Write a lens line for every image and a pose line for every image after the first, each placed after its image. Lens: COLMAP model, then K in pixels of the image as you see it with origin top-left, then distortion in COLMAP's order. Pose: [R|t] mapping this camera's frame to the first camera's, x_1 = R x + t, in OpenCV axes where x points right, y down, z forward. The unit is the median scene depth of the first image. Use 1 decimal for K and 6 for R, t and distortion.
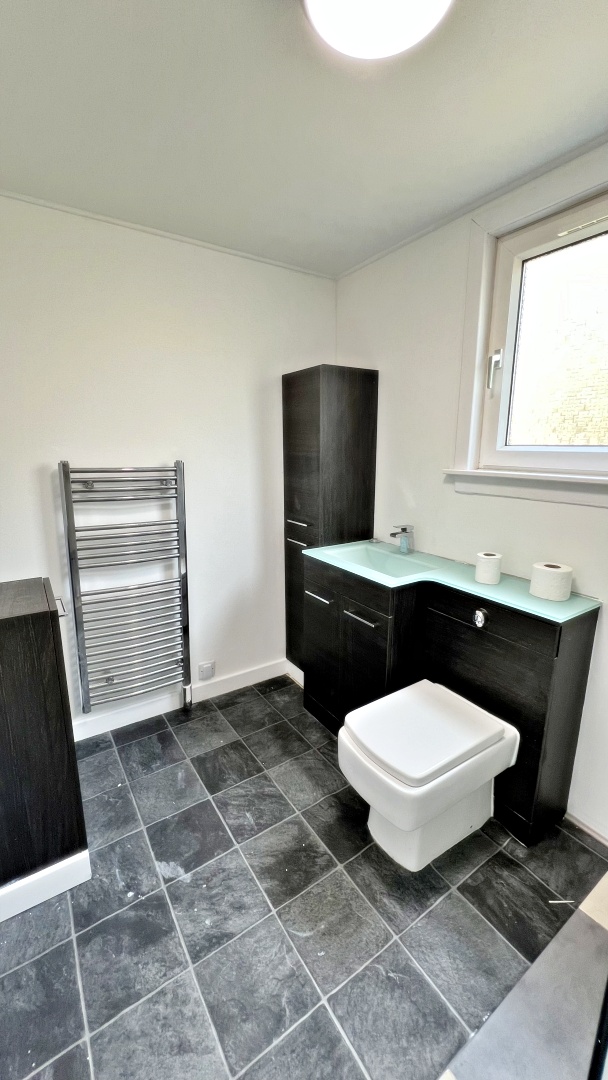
lens RADIAL K [[428.9, 0, 300.6], [0, 428.9, 532.0], [0, 0, 1]] dist [-0.000526, -0.000551]
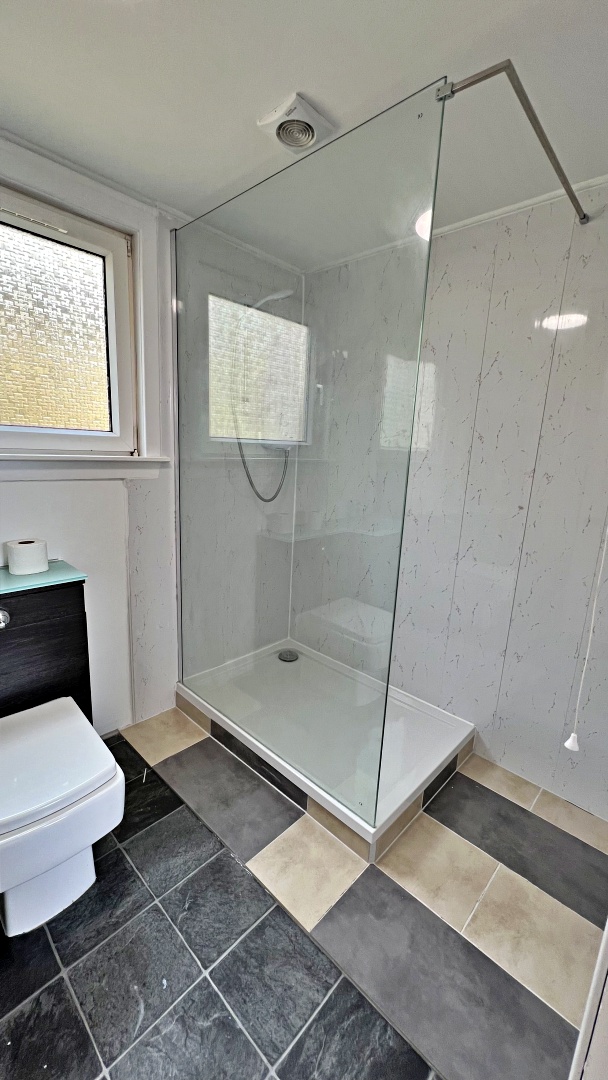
lens RADIAL K [[428.9, 0, 298.6], [0, 428.9, 543.6], [0, 0, 1]] dist [-0.000526, -0.000551]
pose [[-0.215012, -0.225196, 0.950293, -0.670029], [0.142000, 0.955502, 0.258559, -0.120512], [-0.966233, 0.190535, -0.173467, 0.690440]]
